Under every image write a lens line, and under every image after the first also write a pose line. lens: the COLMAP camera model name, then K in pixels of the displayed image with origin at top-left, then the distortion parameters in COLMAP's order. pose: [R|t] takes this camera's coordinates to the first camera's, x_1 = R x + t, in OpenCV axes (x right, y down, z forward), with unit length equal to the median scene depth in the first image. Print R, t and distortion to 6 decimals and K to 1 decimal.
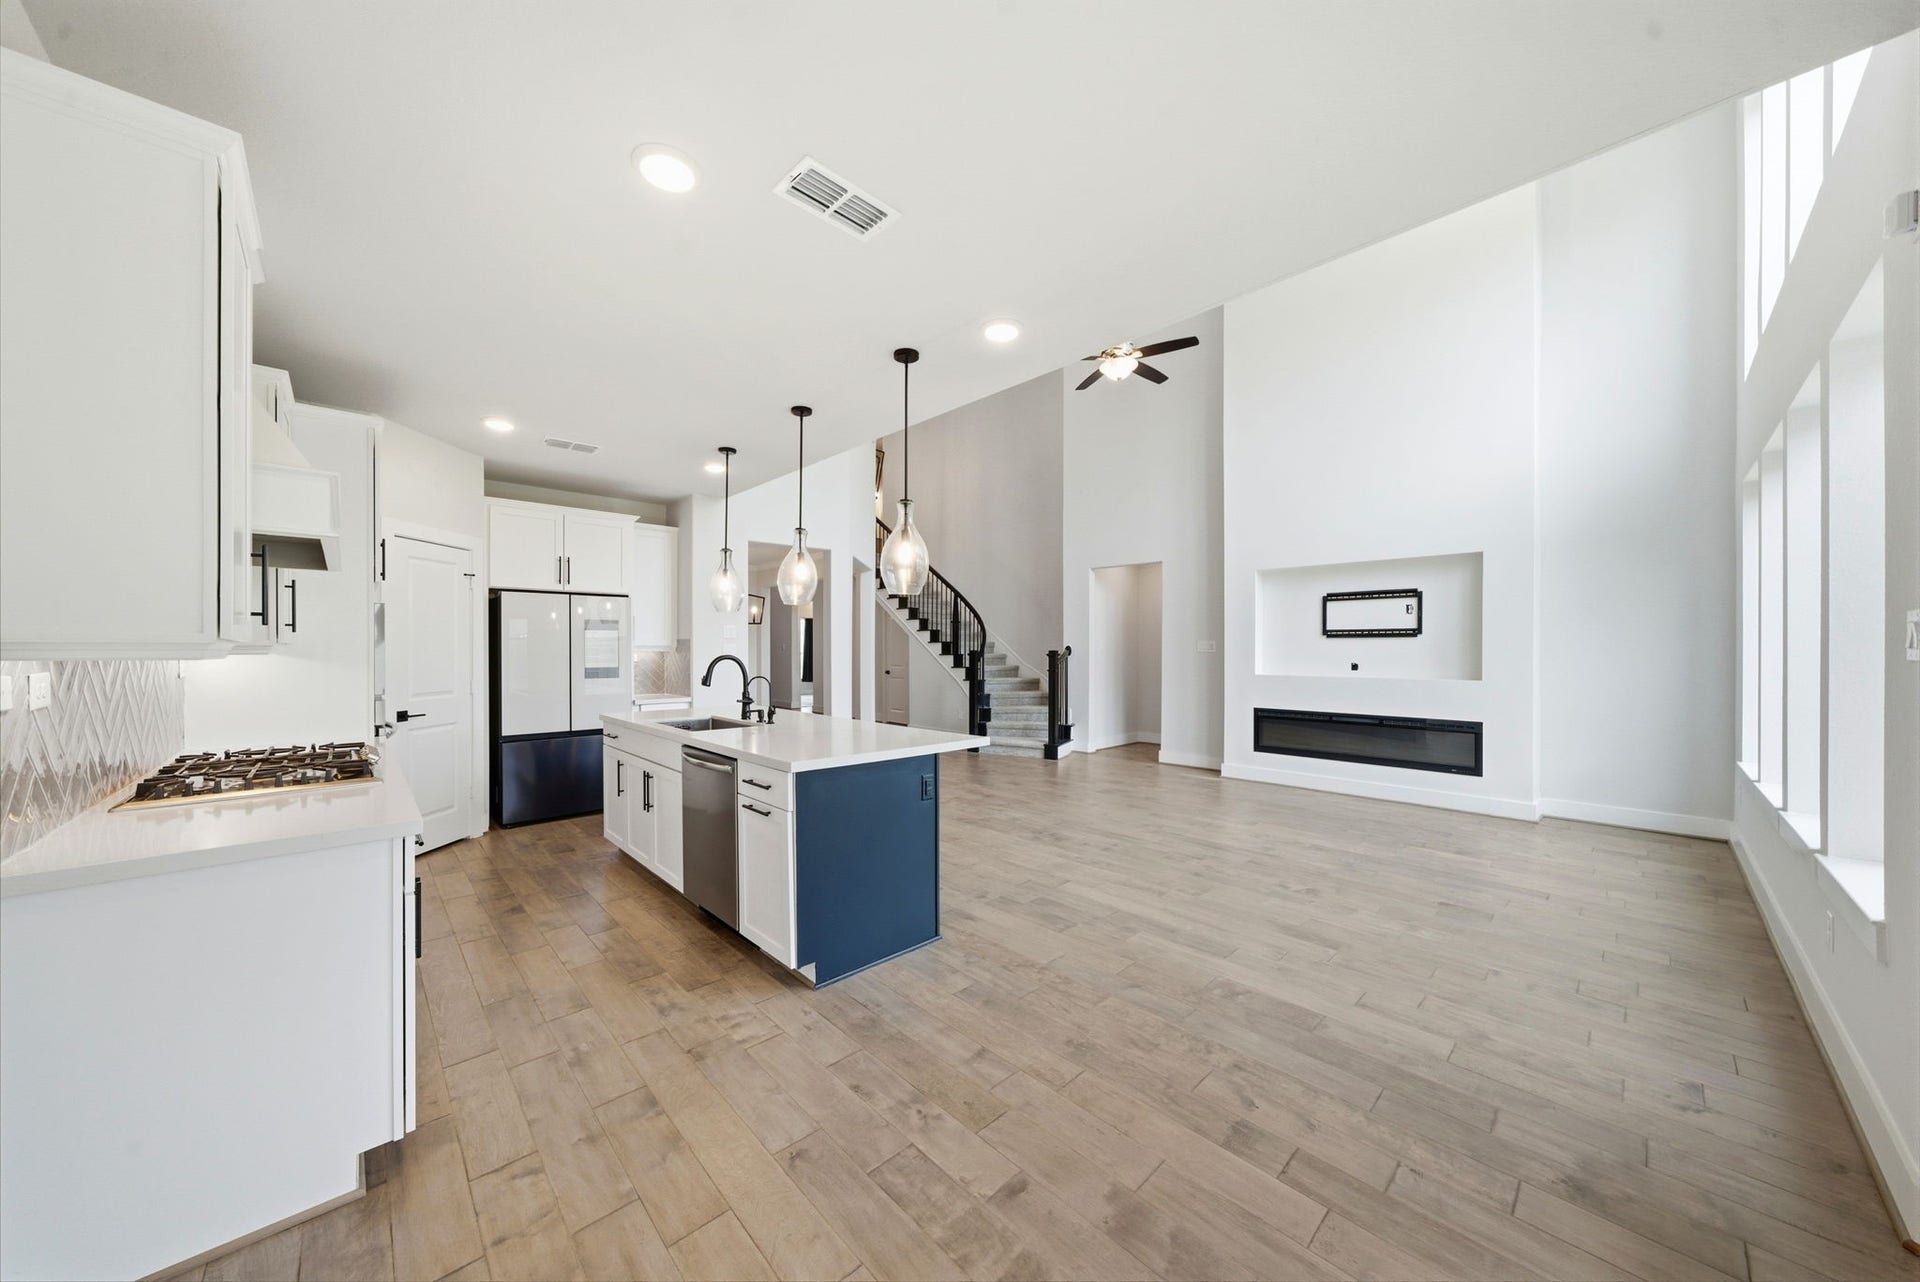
lens RADIAL K [[650.6, 0, 945.8], [0, 650.6, 650.0], [0, 0, 1]] dist [0.003616, 0.000004]
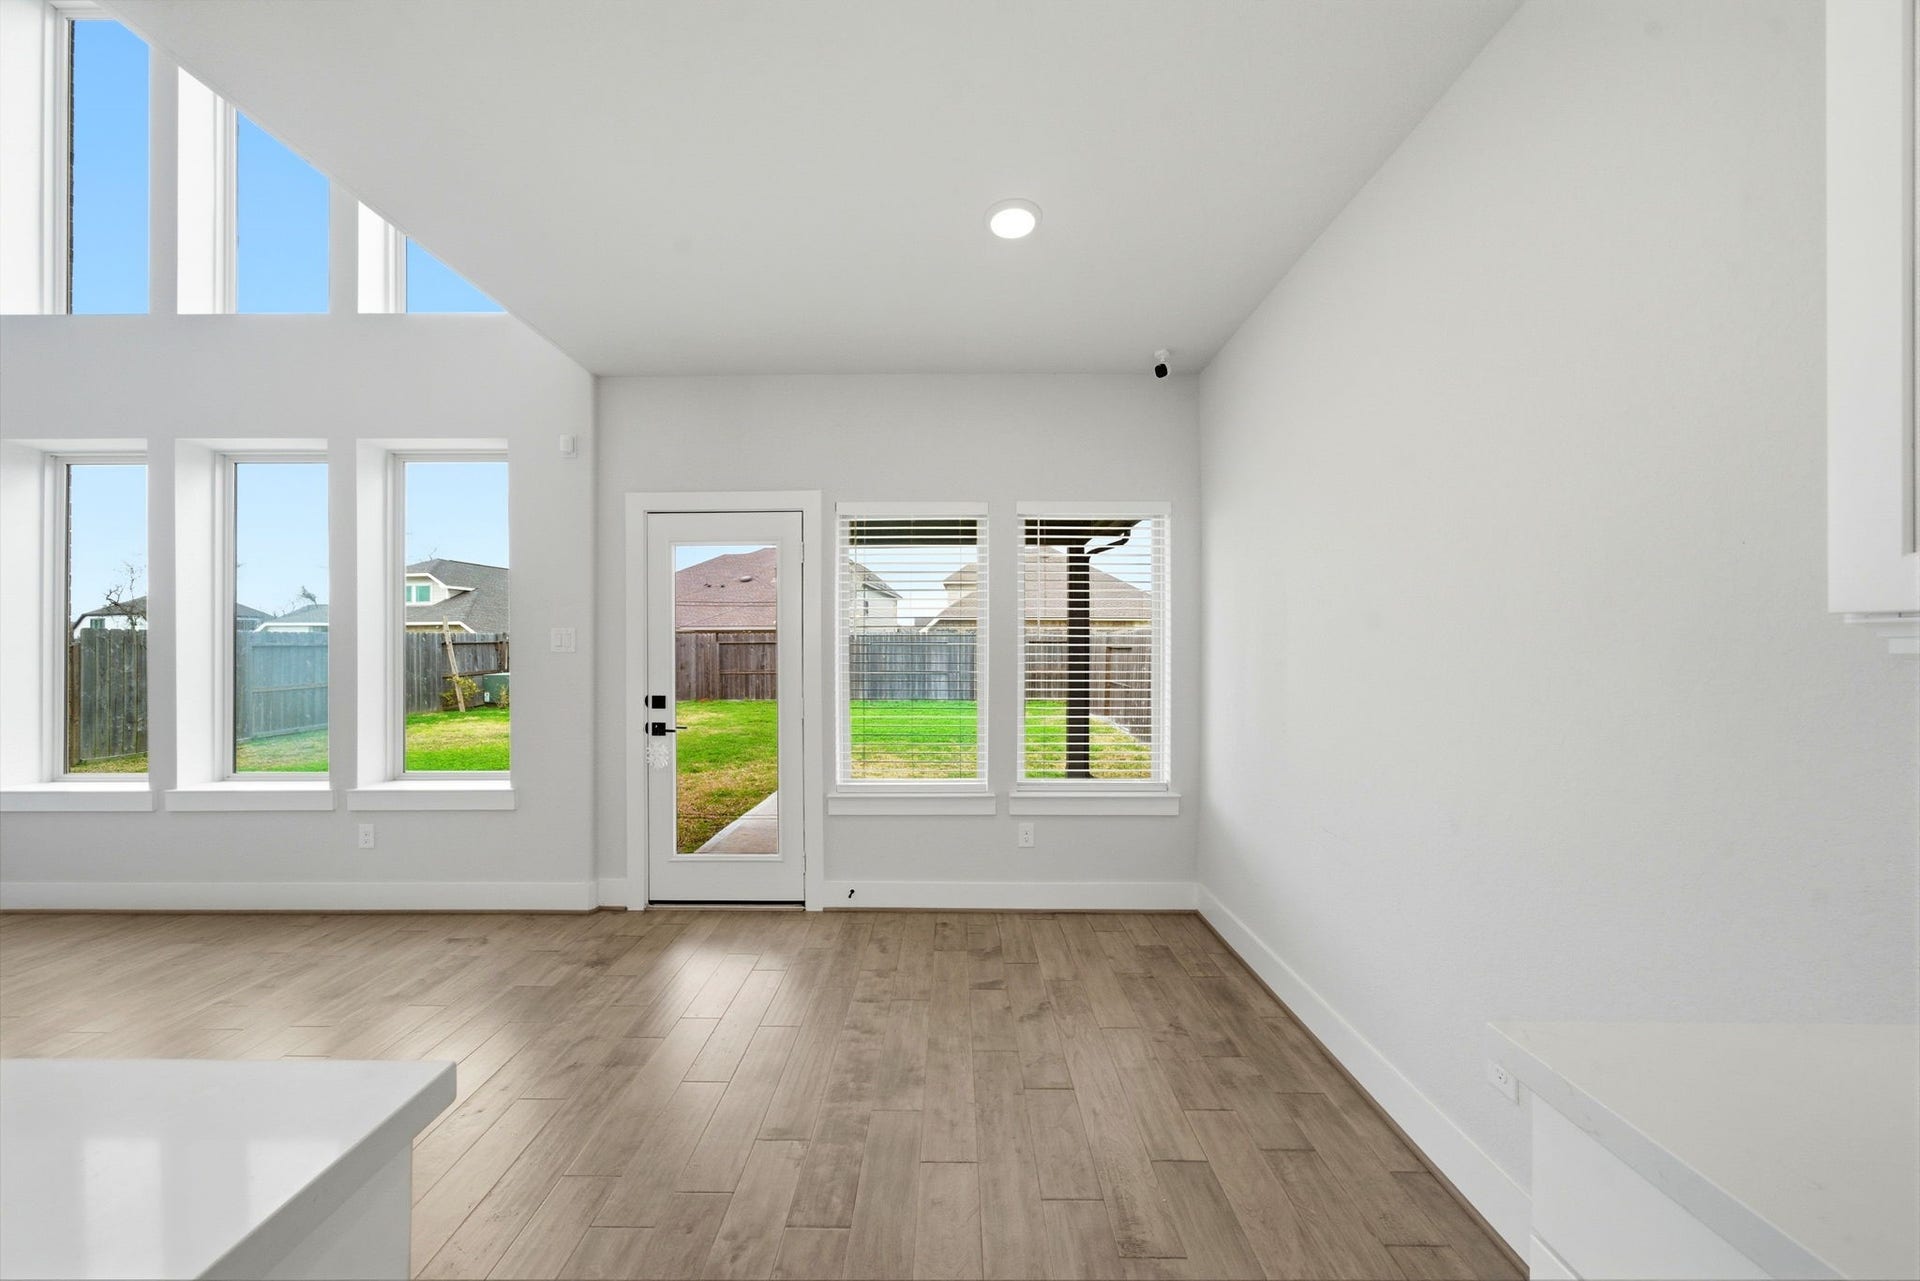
lens RADIAL K [[650.6, 0, 945.8], [0, 650.6, 649.5], [0, 0, 1]] dist [0.003616, 0.000004]
pose [[-0.719109, -0.005170, 0.694878, -0.520800], [0.004014, 0.999925, 0.011593, -0.004680], [-0.694885, 0.011126, -0.719034, 0.961182]]
